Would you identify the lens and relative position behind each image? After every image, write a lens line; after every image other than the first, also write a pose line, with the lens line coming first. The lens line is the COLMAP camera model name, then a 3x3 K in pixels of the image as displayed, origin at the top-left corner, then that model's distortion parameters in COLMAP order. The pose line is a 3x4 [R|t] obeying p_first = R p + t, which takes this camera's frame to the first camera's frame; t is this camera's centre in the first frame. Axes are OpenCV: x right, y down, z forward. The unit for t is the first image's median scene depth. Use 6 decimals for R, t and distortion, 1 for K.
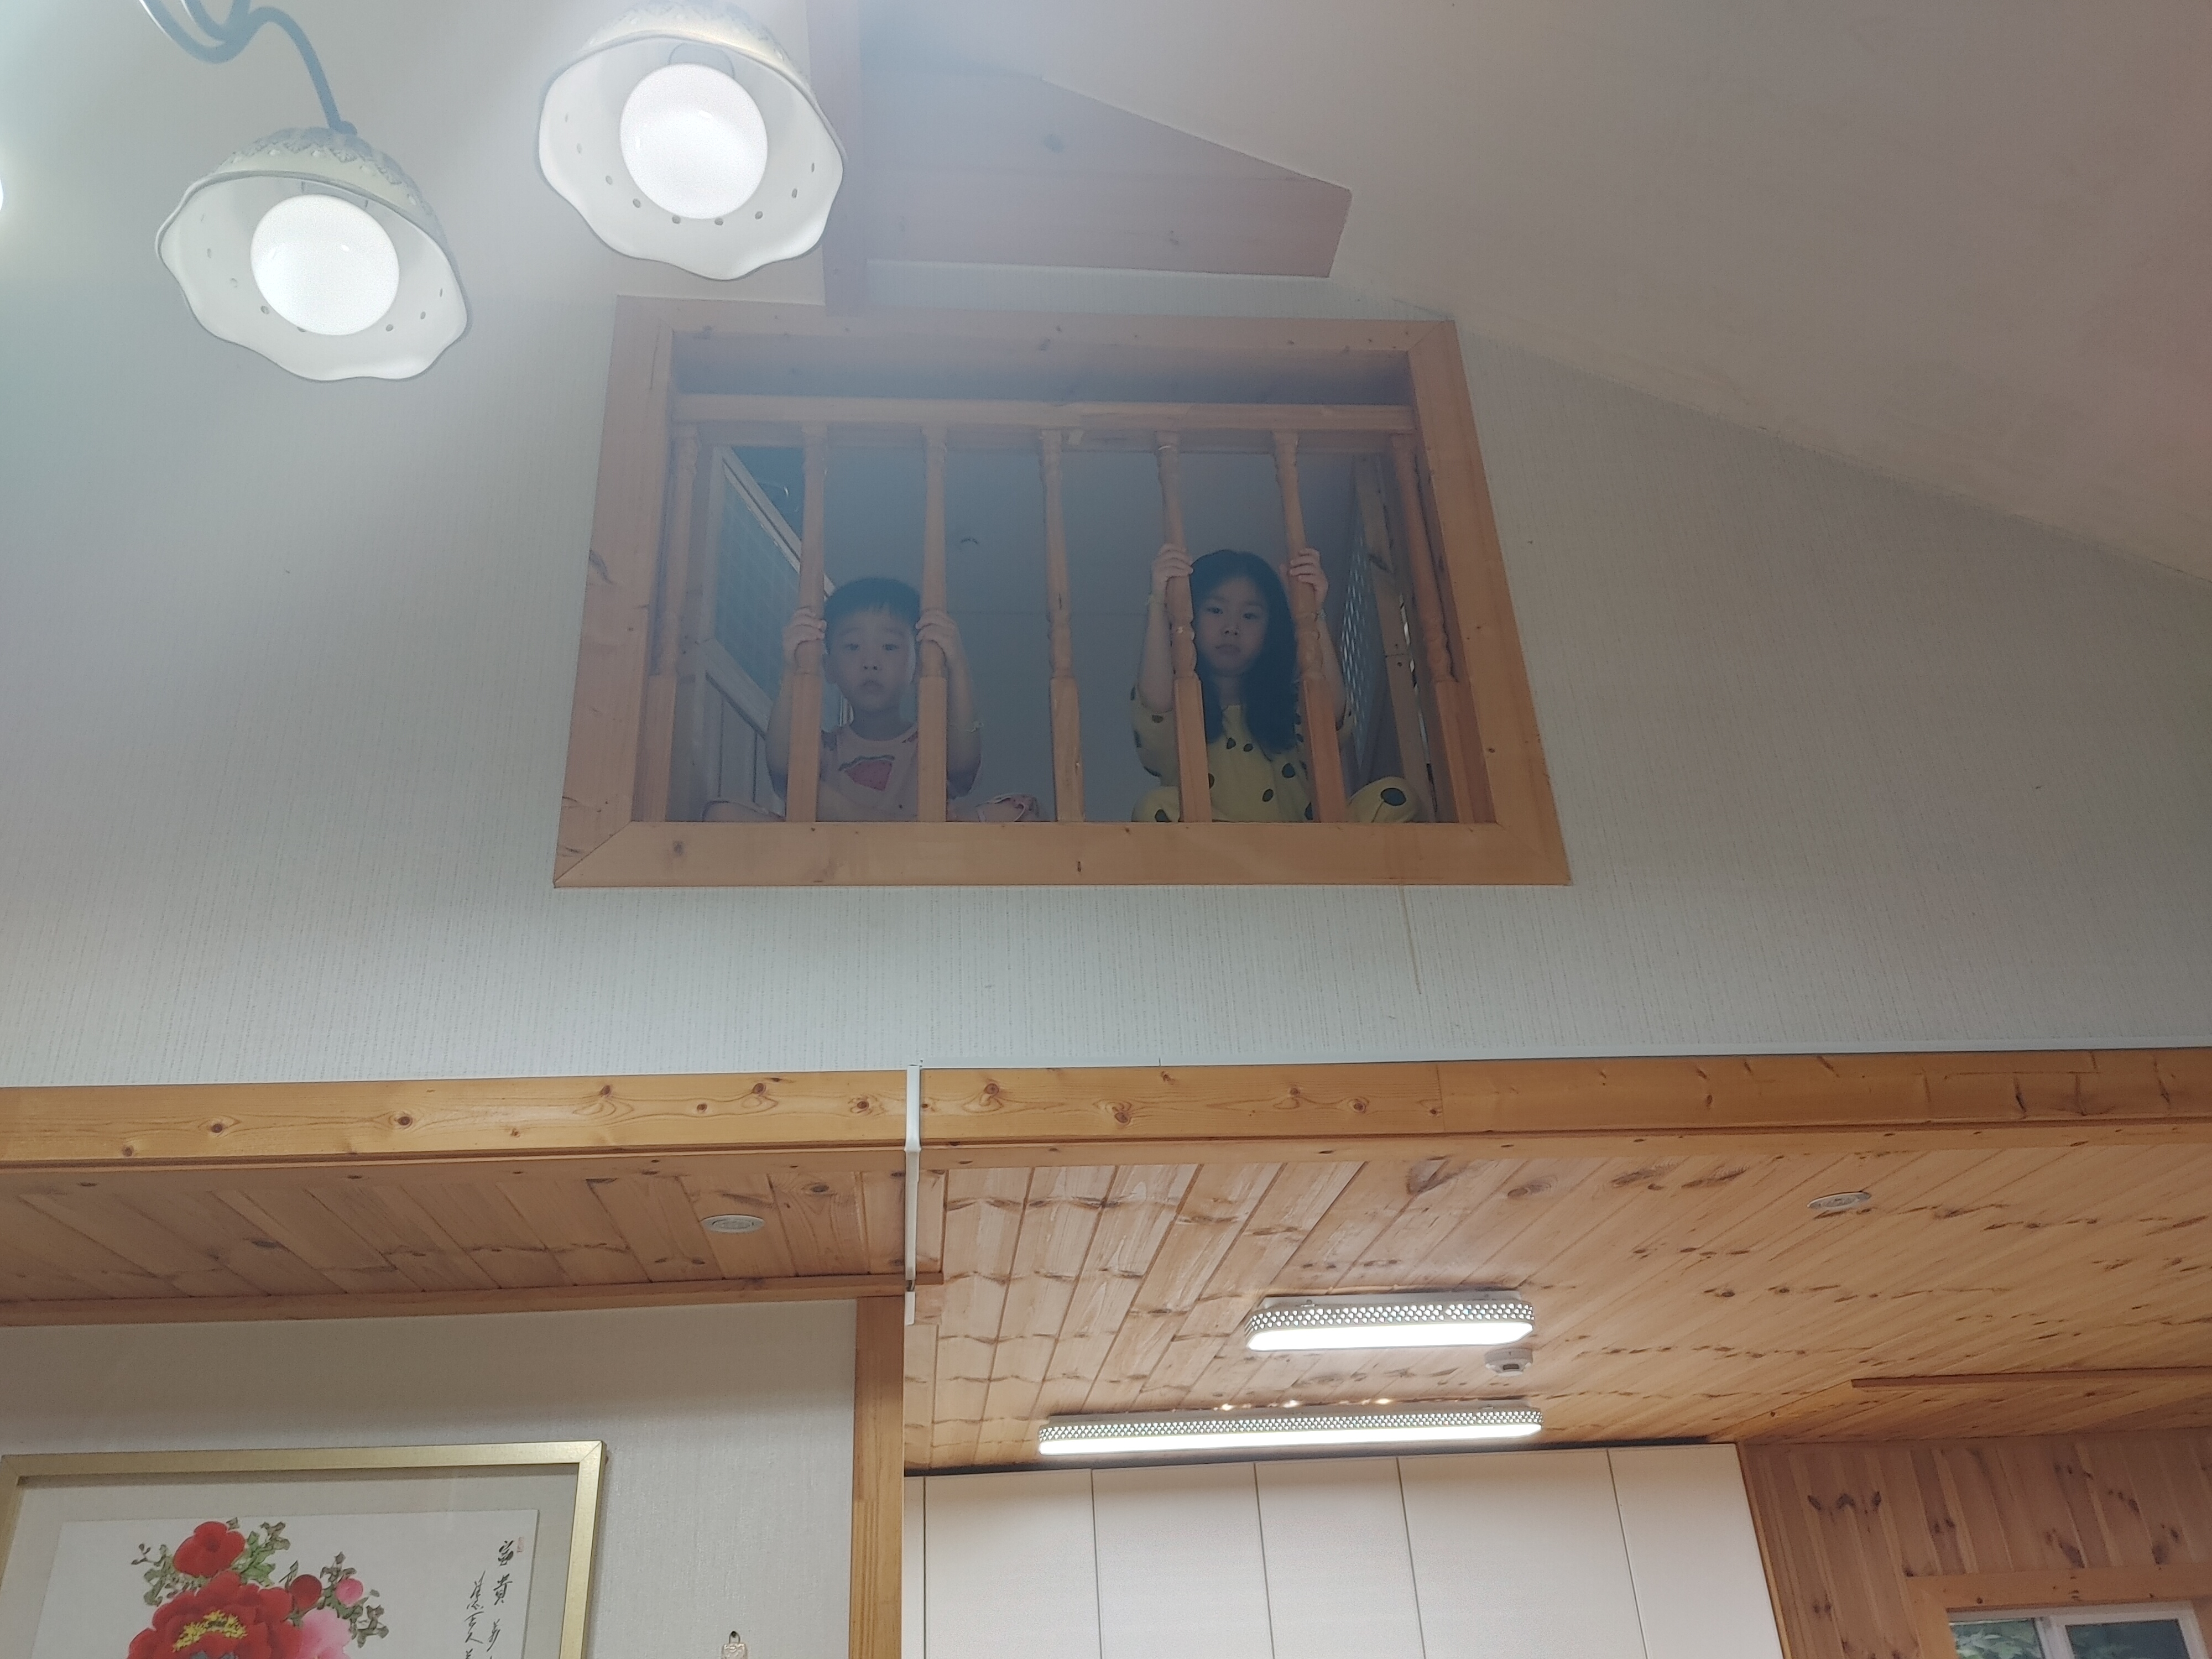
lens RADIAL K [[1656.5, 0, 1105.7], [0, 1656.5, 827.0], [0, 0, 1]] dist [-0.010514, -0.005832]
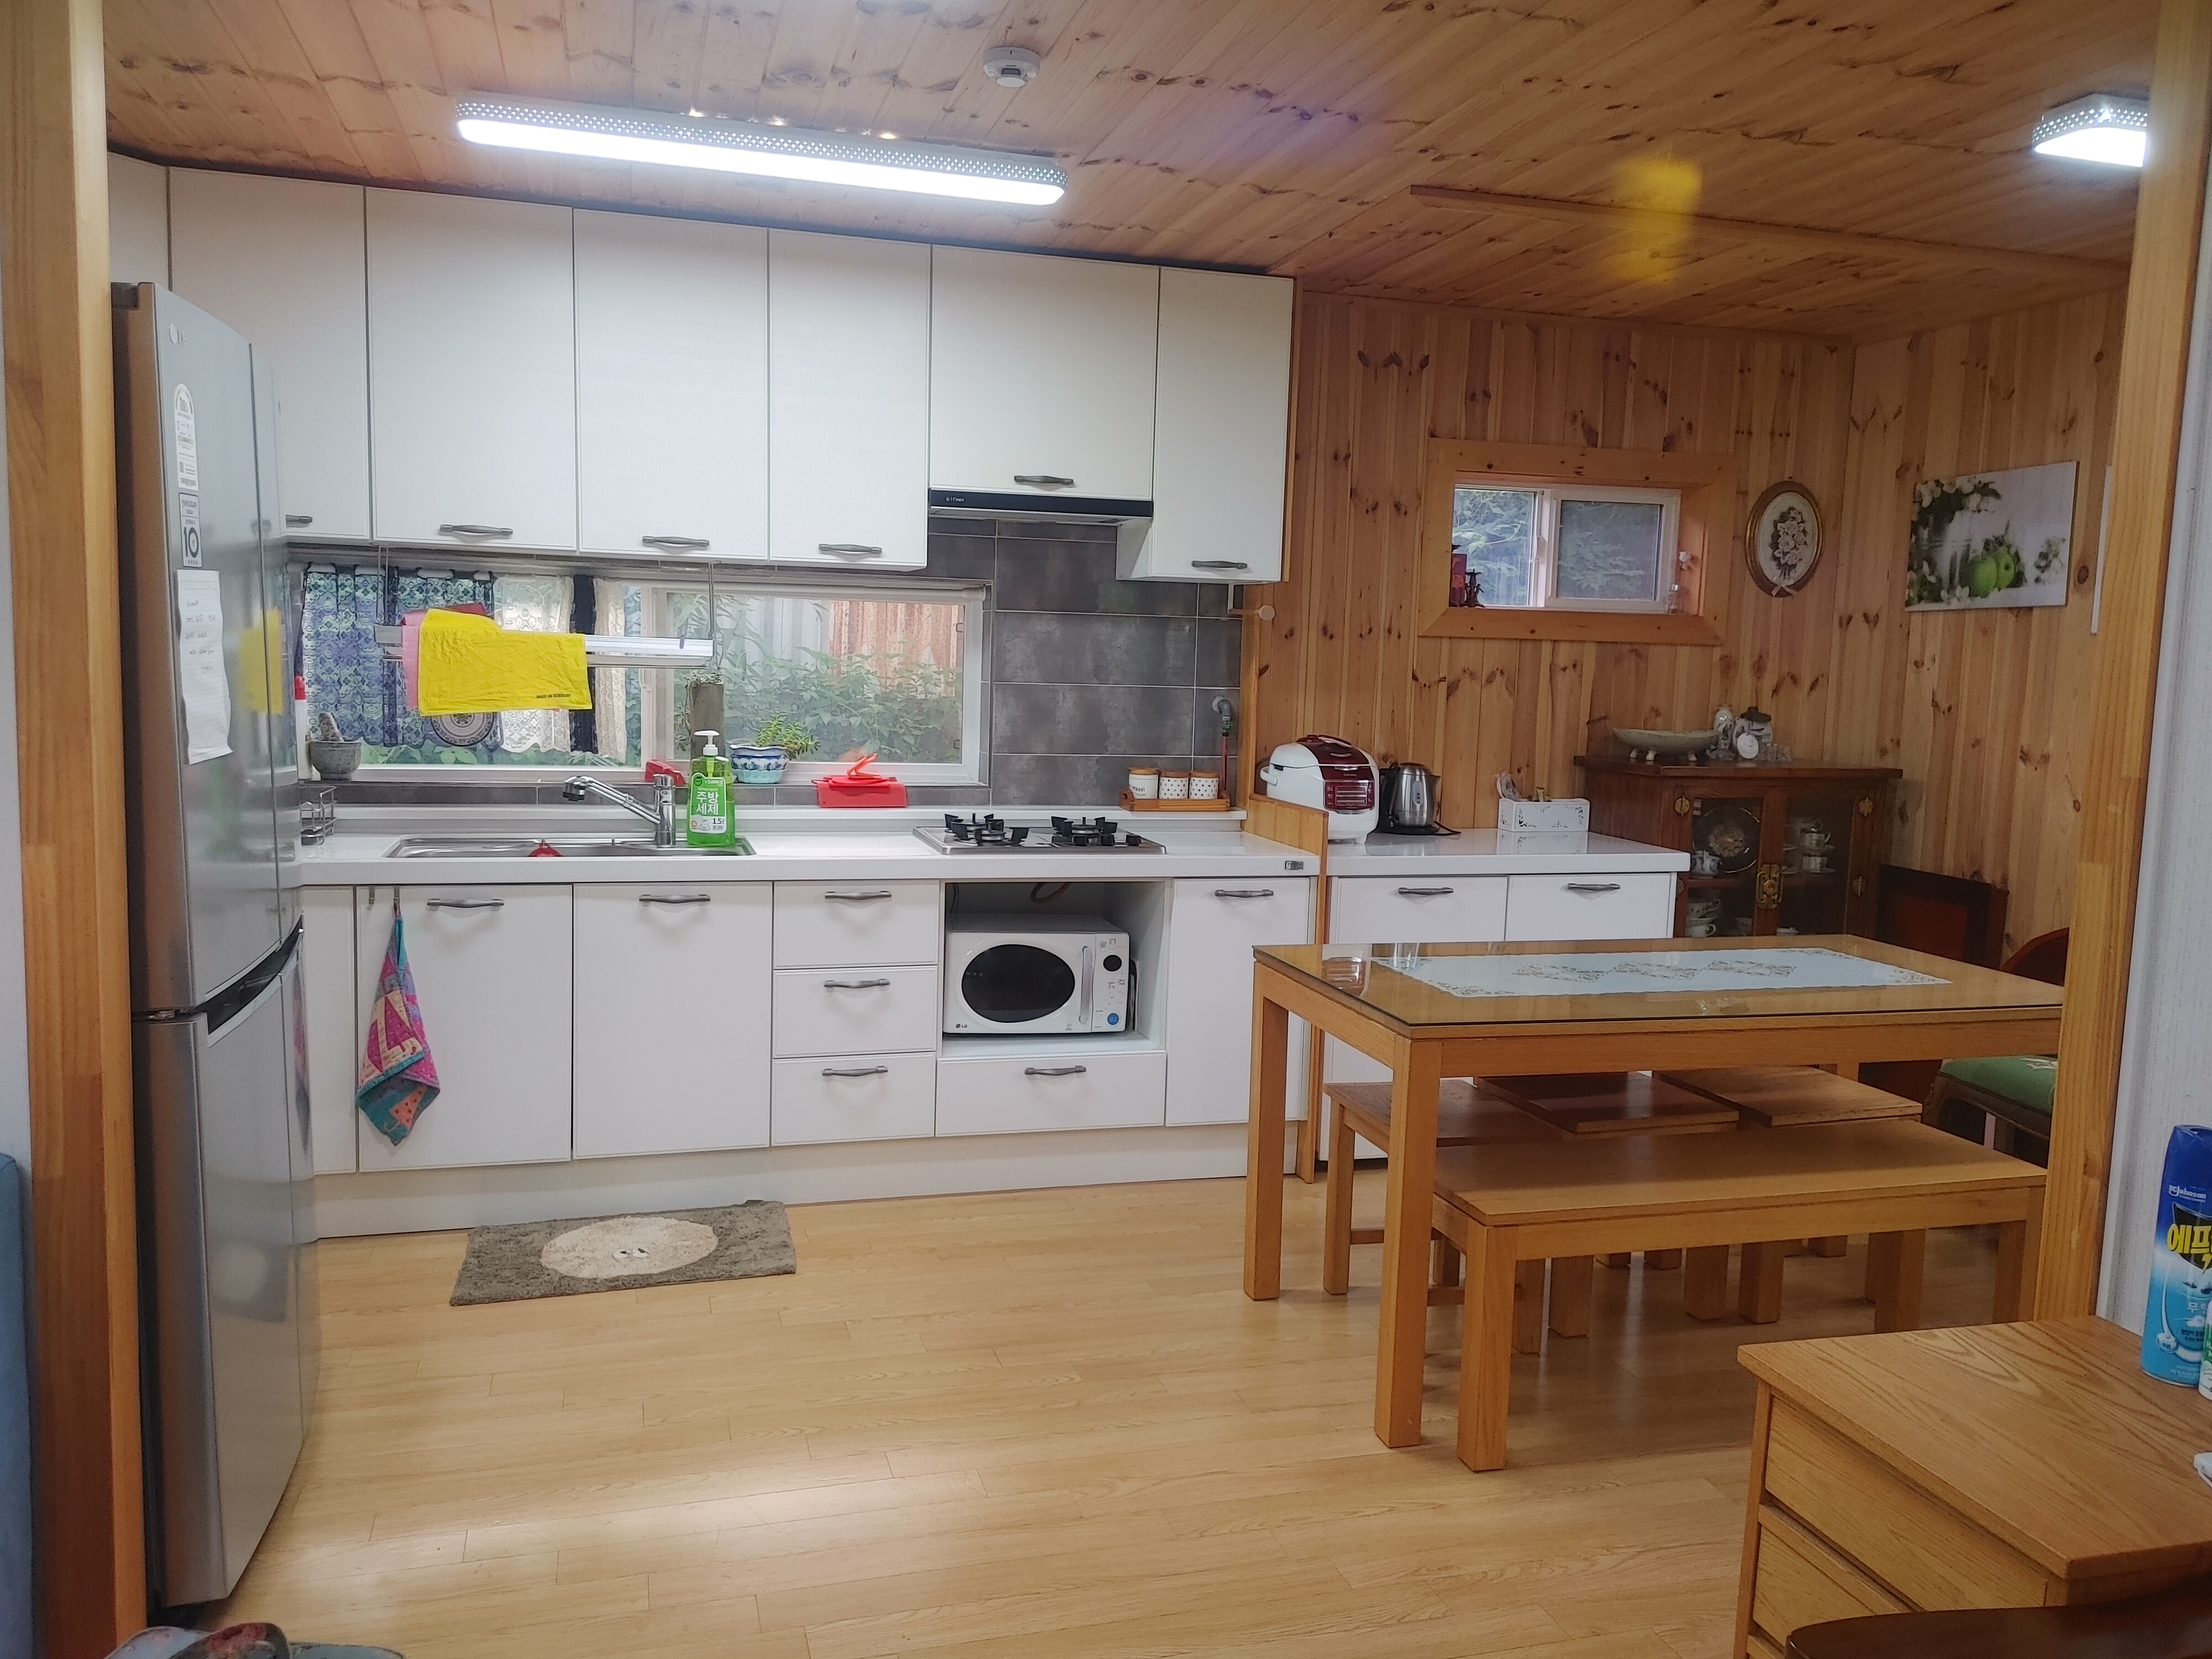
lens RADIAL K [[1656.5, 0, 1103.5], [0, 1656.5, 830.5], [0, 0, 1]] dist [-0.010514, -0.005832]
pose [[0.978554, 0.063932, 0.195819, 0.111849], [-0.164930, 0.812695, 0.558861, 0.121111], [-0.123412, -0.579172, 0.805810, 0.078652]]
